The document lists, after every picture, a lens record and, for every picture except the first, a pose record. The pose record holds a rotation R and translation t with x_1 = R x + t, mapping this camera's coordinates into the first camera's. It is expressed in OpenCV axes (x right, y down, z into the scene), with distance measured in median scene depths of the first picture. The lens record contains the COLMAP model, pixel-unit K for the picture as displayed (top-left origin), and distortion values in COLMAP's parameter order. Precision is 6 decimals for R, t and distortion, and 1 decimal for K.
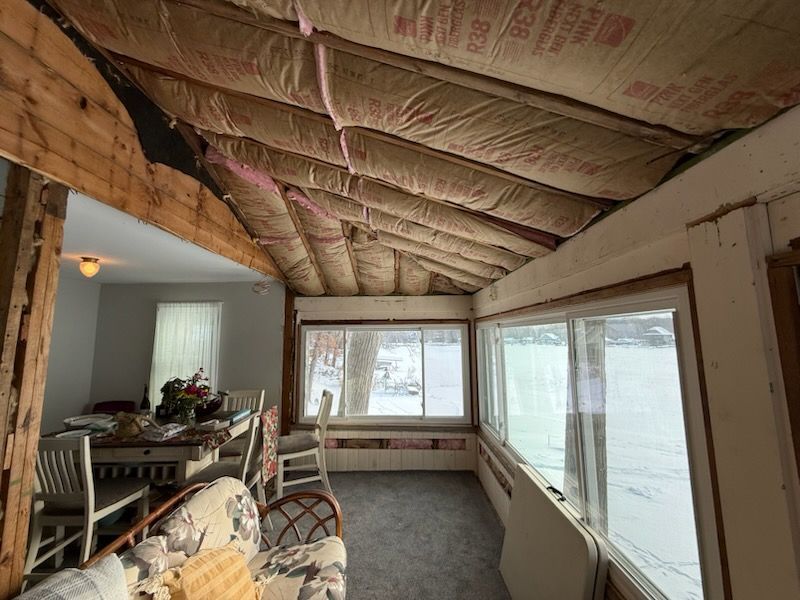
lens RADIAL K [[317.8, 0, 397.4], [0, 317.8, 299.8], [0, 0, 1]] dist [-0.004390, 0.001853]
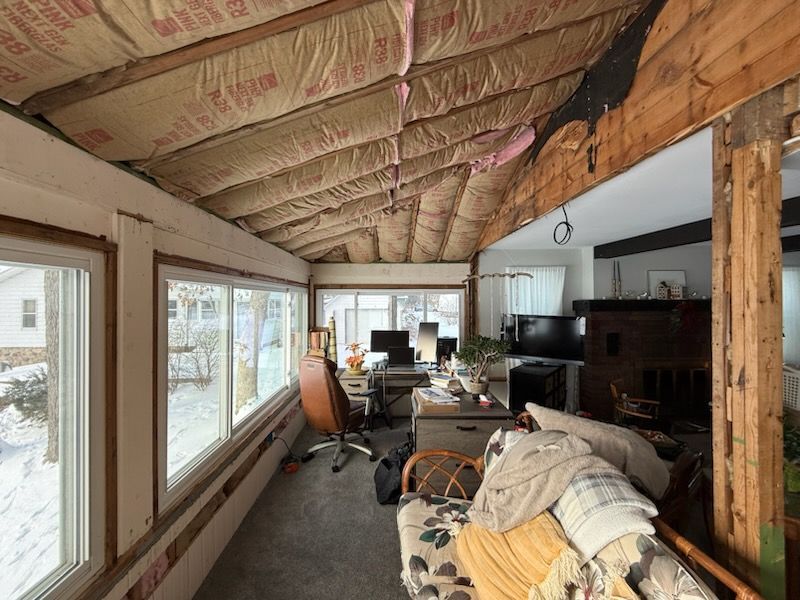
lens RADIAL K [[317.8, 0, 398.9], [0, 317.8, 300.4], [0, 0, 1]] dist [-0.004390, 0.001853]
pose [[-0.998603, 0.008299, -0.052184, -0.133937], [0.014528, 0.992652, -0.120131, 0.247276], [0.050804, -0.120722, -0.991386, 1.870378]]
